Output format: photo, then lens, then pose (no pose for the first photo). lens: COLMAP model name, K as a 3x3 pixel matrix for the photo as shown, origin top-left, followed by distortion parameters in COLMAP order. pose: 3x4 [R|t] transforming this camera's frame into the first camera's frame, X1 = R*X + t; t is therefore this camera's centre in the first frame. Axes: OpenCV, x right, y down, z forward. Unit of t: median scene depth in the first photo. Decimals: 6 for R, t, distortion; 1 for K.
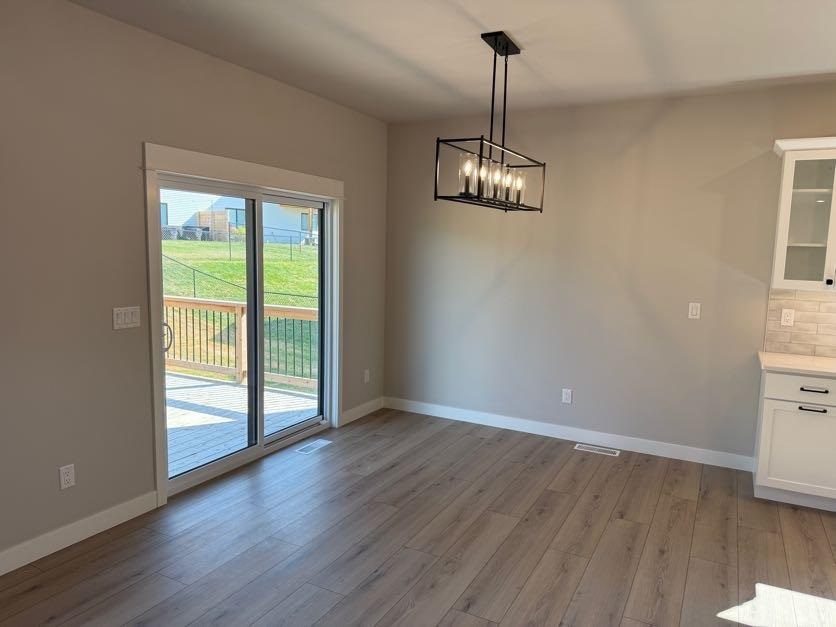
lens RADIAL K [[585.5, 0, 418.4], [0, 585.5, 316.6], [0, 0, 1]] dist [0.058876, -0.062222]
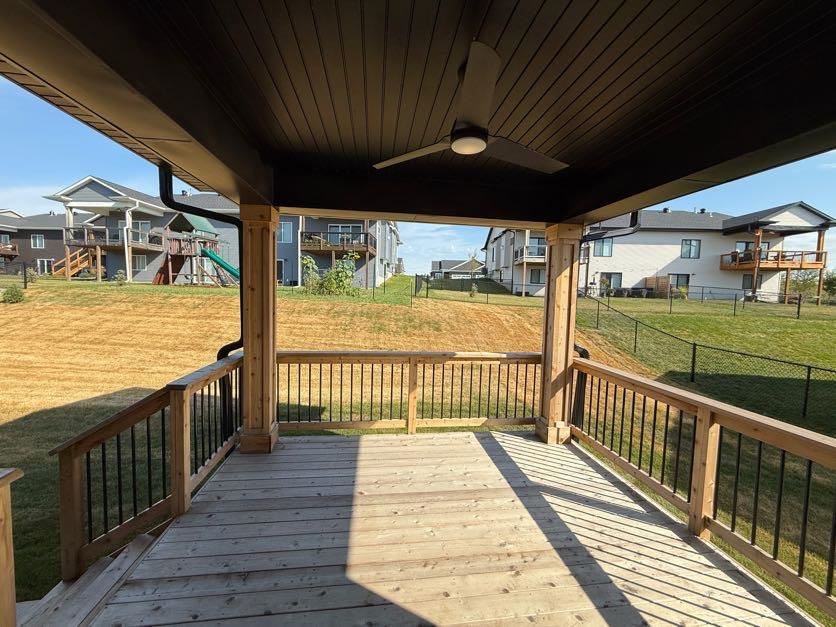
lens RADIAL K [[335.1, 0, 415.9], [0, 335.1, 315.4], [0, 0, 1]] dist [0.000381, -0.000052]
pose [[0.581218, 0.045295, -0.812487, -0.264036], [-0.106230, 0.994129, -0.020571, -0.093800], [0.806785, 0.098266, 0.582617, 0.717190]]
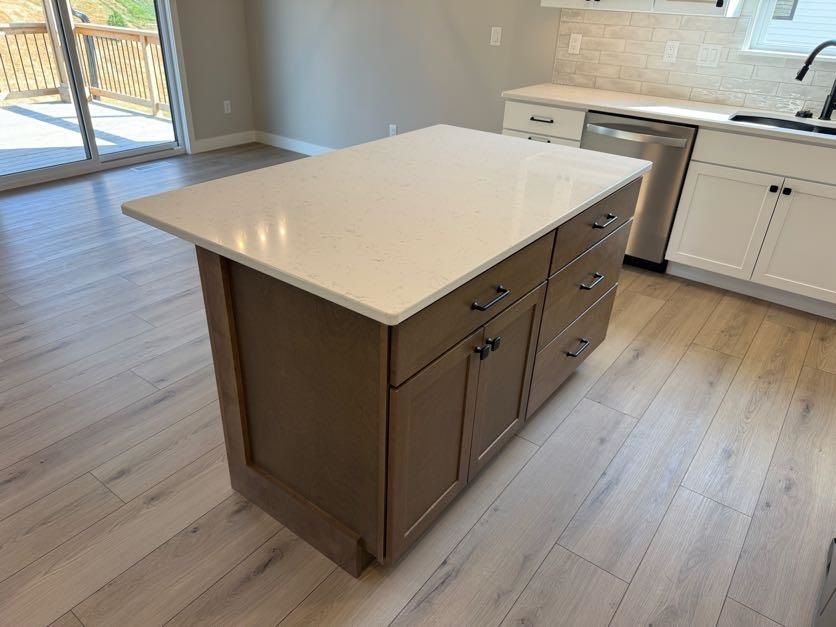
lens RADIAL K [[585.5, 0, 412.9], [0, 585.5, 308.9], [0, 0, 1]] dist [0.058876, -0.062222]
pose [[0.985953, 0.084525, -0.144057, 0.439440], [-0.026135, 0.929944, 0.366772, 0.043792], [0.164967, -0.357855, 0.919090, -0.033863]]
